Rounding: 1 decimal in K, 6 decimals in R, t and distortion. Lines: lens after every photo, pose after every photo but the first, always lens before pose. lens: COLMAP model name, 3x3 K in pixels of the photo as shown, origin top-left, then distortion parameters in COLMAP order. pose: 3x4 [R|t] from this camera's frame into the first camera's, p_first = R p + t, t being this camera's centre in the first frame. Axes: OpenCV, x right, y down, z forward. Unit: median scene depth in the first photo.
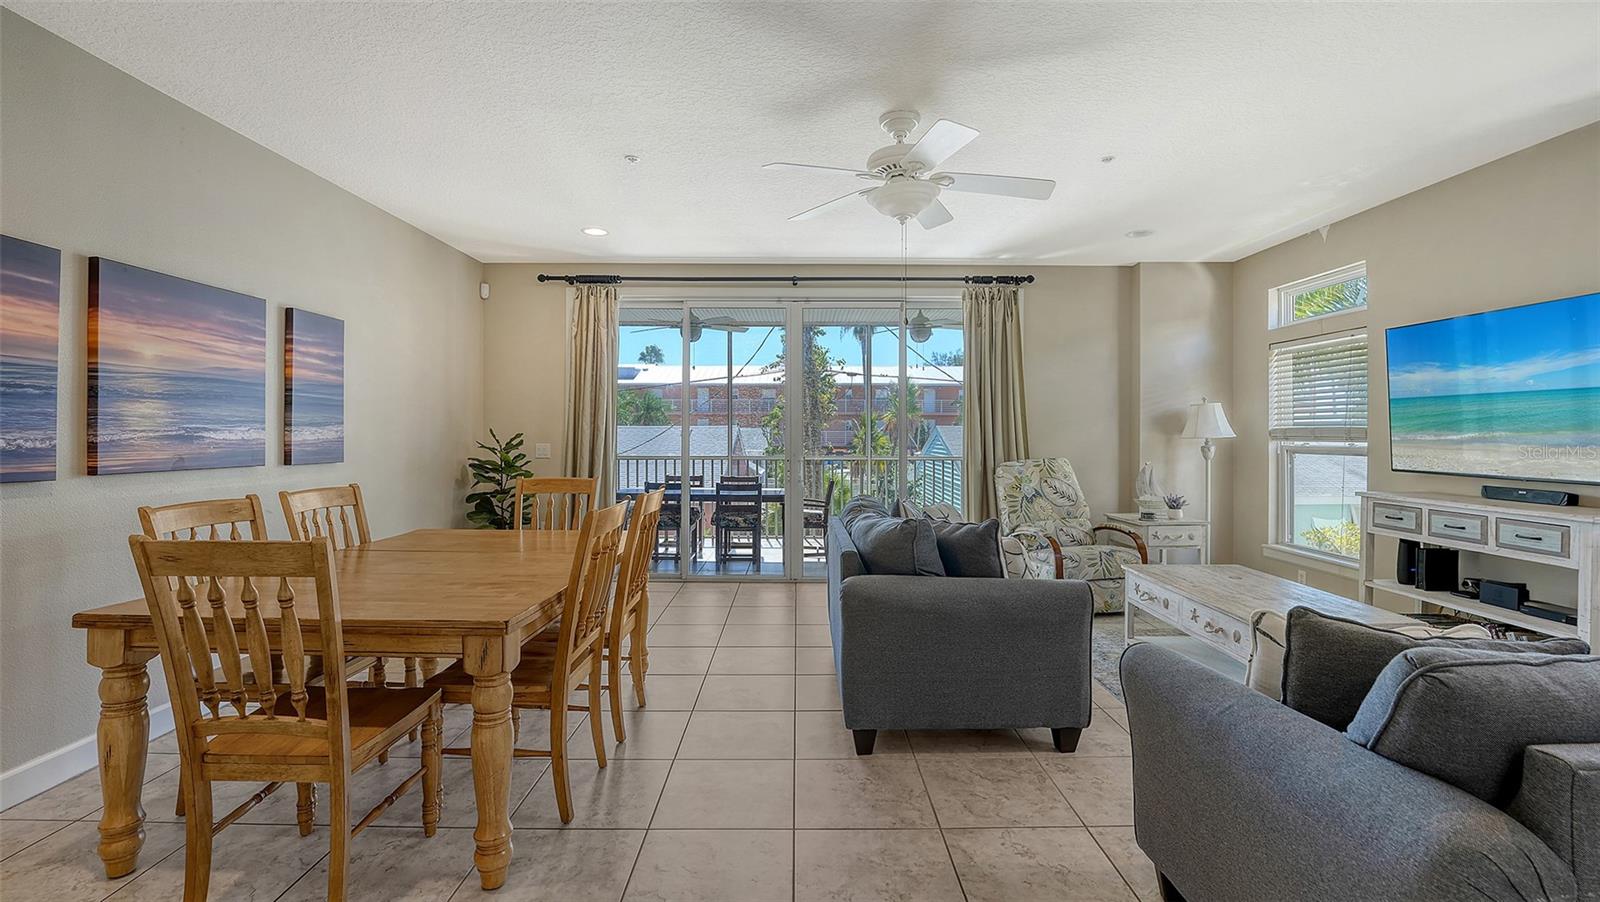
lens RADIAL K [[684.4, 0, 803.1], [0, 684.4, 421.3], [0, 0, 1]] dist [-0.001743, -0.000562]
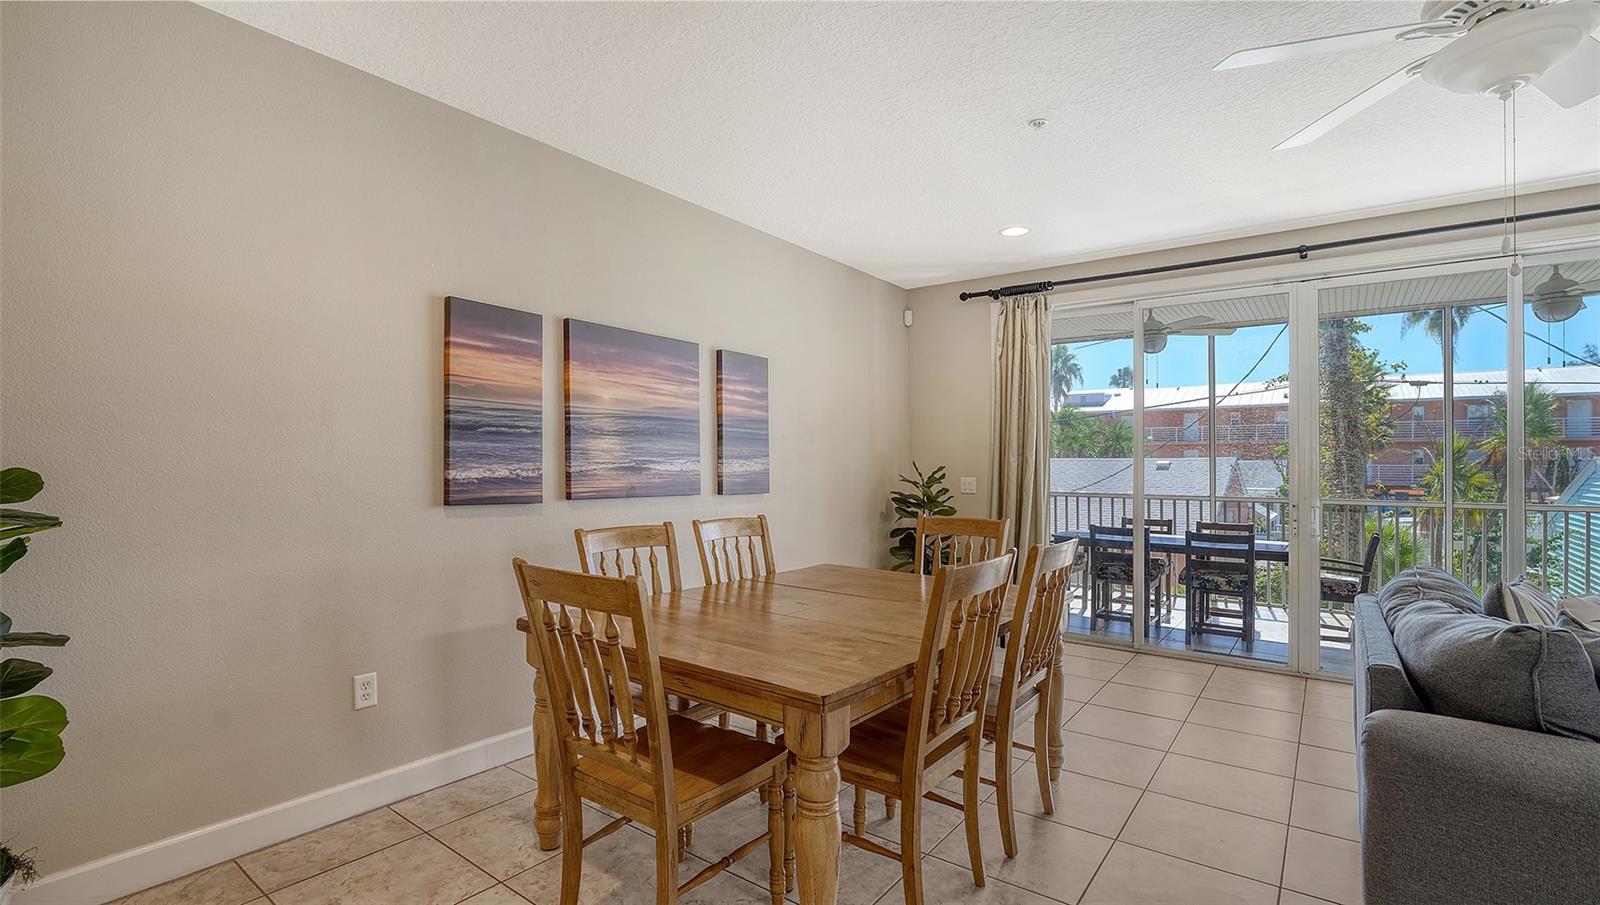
lens RADIAL K [[711.6, 0, 796.8], [0, 711.6, 460.2], [0, 0, 1]] dist [-0.013261, -0.000220]
pose [[0.790861, -0.000883, -0.611995, 0.033325], [0.006298, 0.999958, 0.006696, 0.002325], [0.611963, -0.009149, 0.790833, 0.172100]]
